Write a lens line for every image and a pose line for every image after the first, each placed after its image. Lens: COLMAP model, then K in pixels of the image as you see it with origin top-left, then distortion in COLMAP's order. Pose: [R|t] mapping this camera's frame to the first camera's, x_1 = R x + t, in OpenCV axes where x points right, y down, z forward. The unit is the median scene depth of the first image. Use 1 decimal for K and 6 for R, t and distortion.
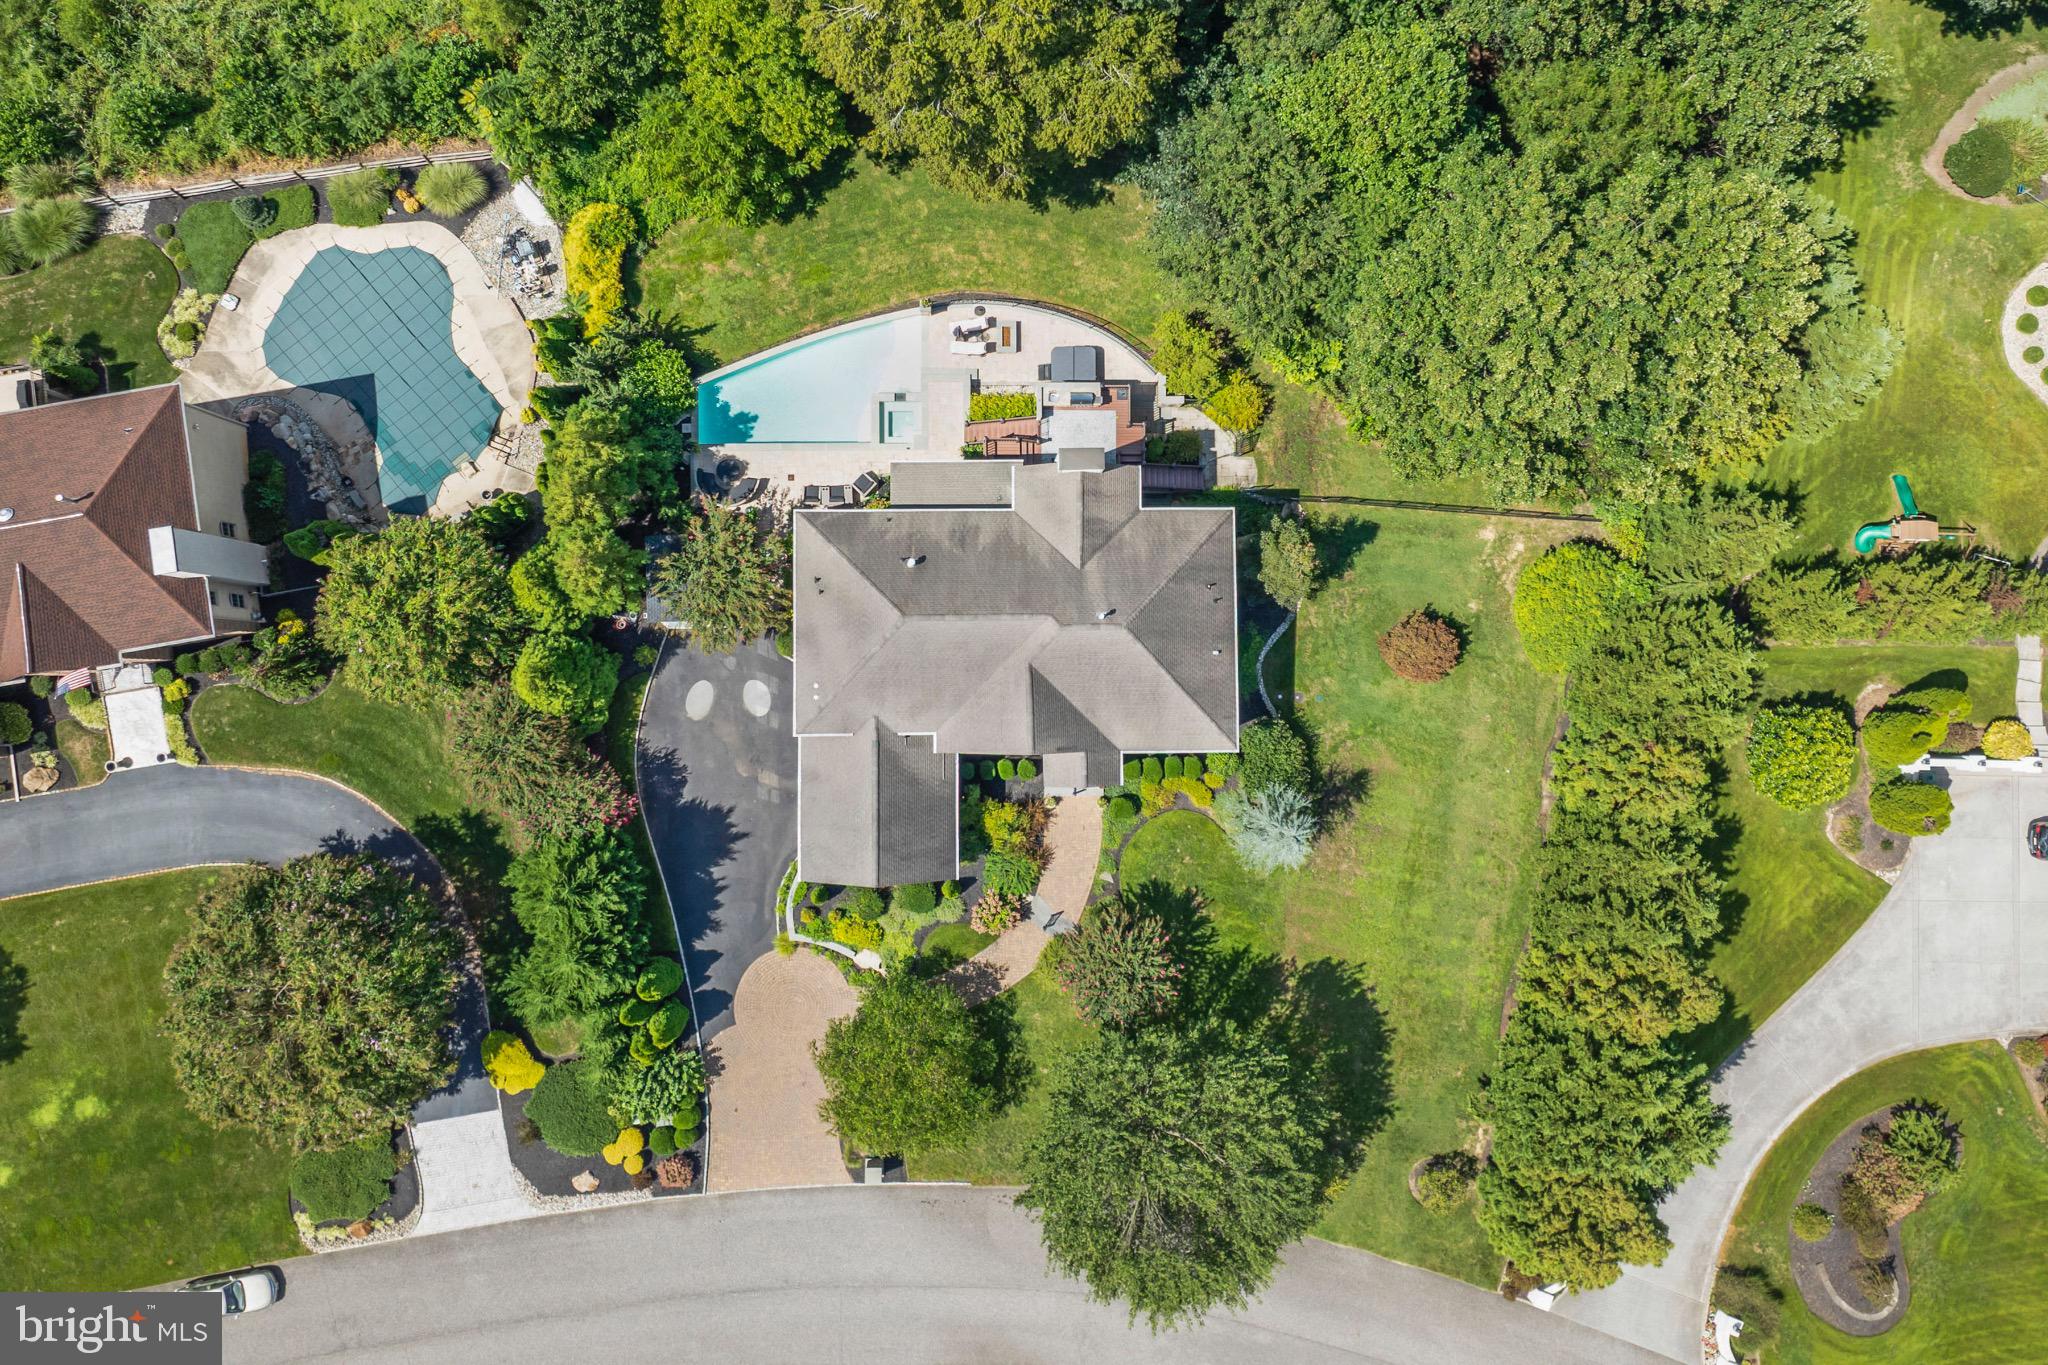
lens RADIAL K [[1589.0, 0, 1005.3], [0, 1589.0, 682.5], [0, 0, 1]] dist [0.011101, 0.000177]
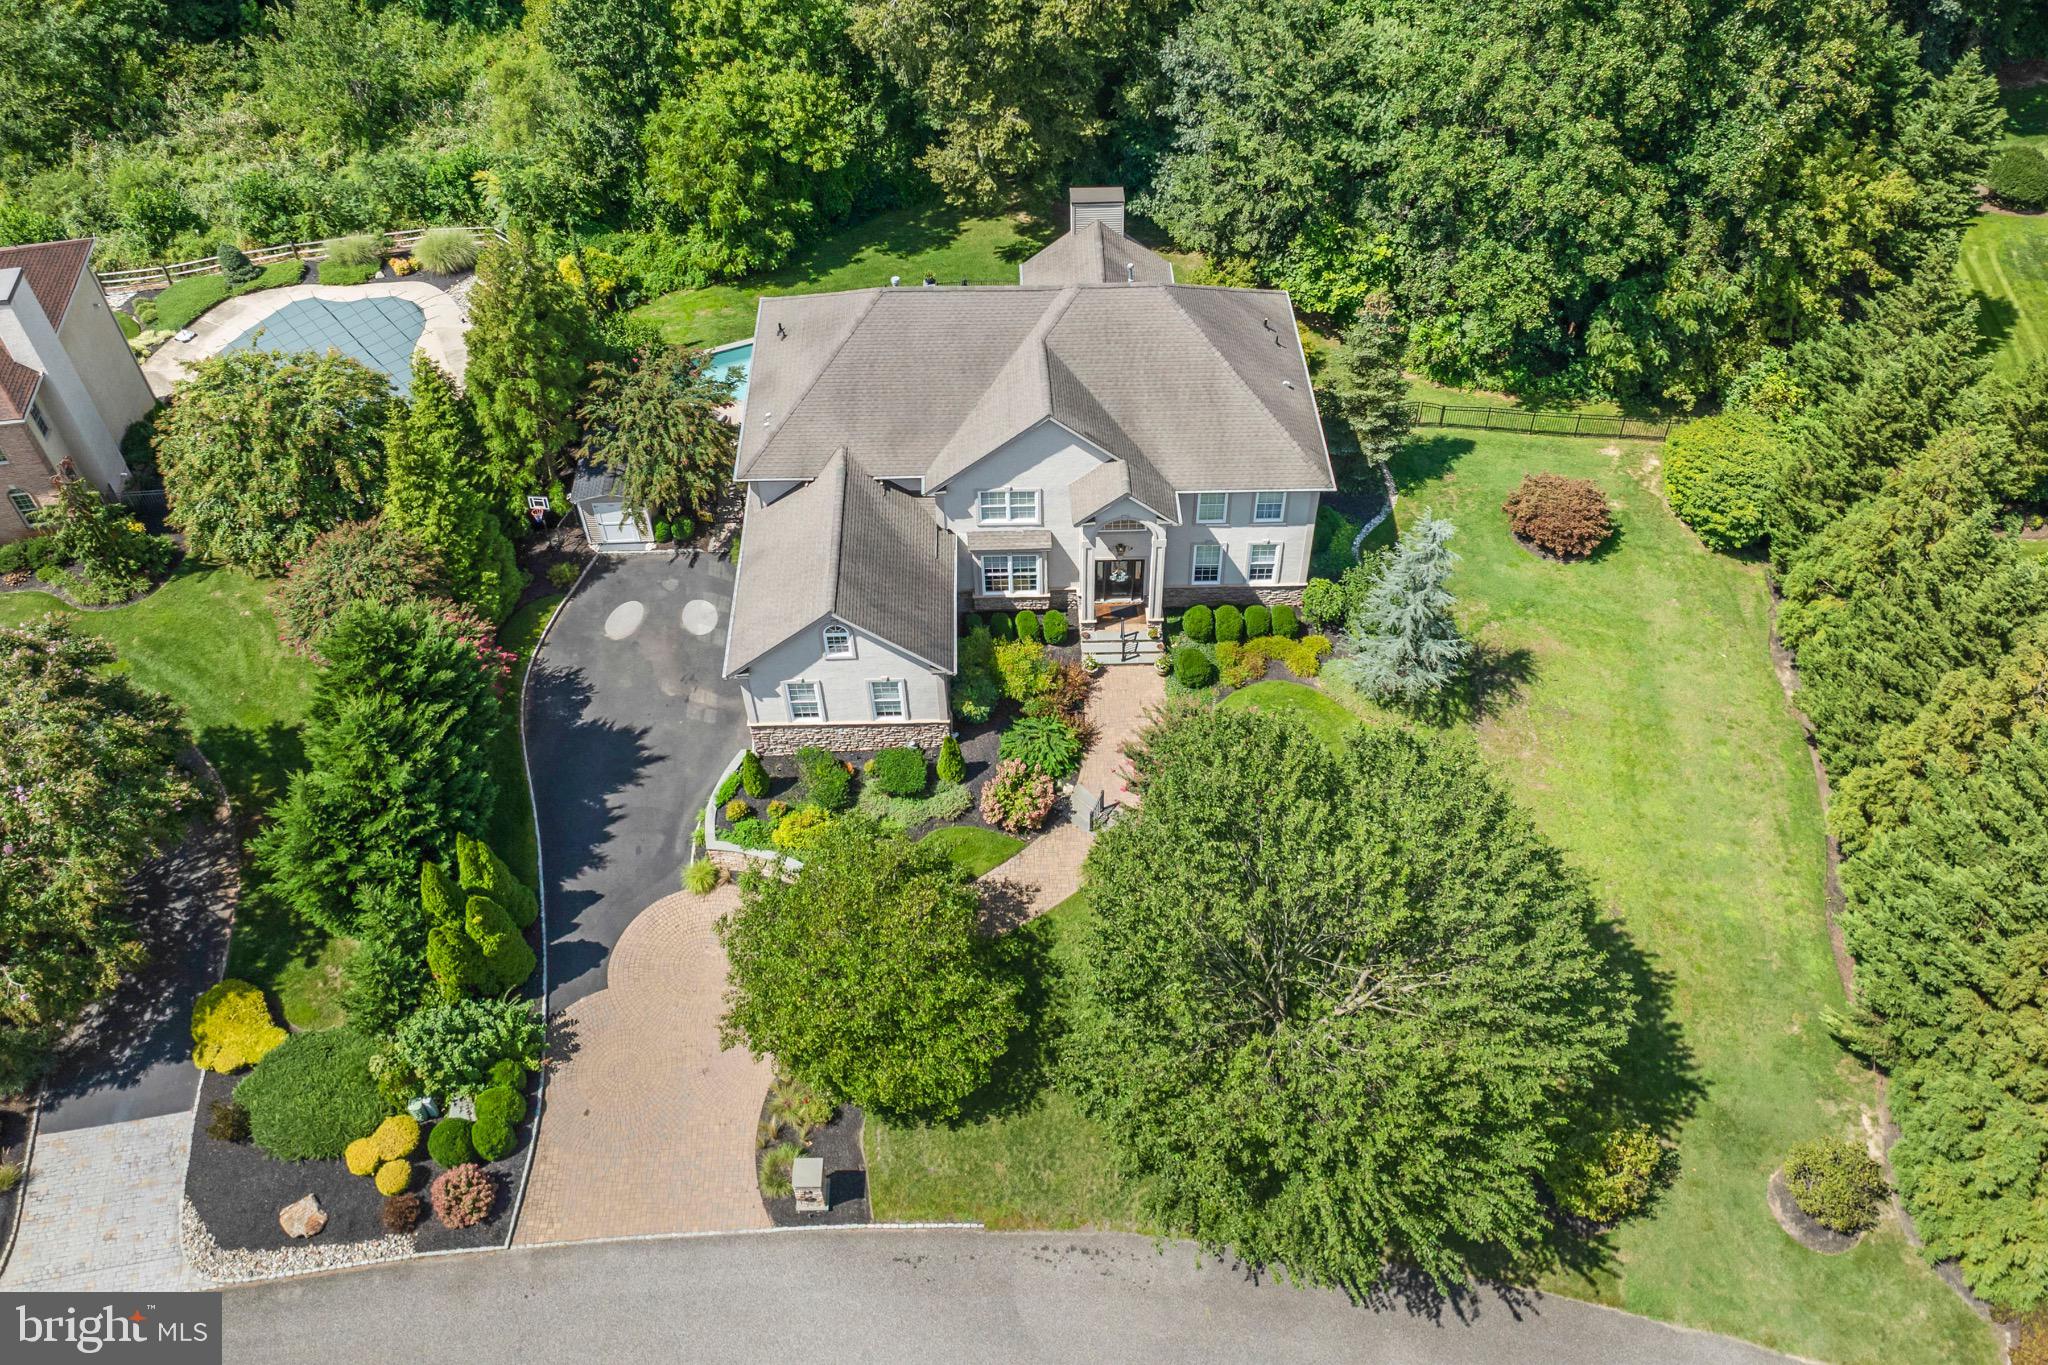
lens RADIAL K [[1590.6, 0, 1024.0], [0, 1590.6, 682.5], [0, 0, 1]] dist [-0.010720, -0.000018]
pose [[0.998919, -0.043220, -0.017101, 0.010458], [0.021702, 0.759043, -0.650678, 0.536129], [0.041103, 0.649604, 0.759161, 0.454033]]
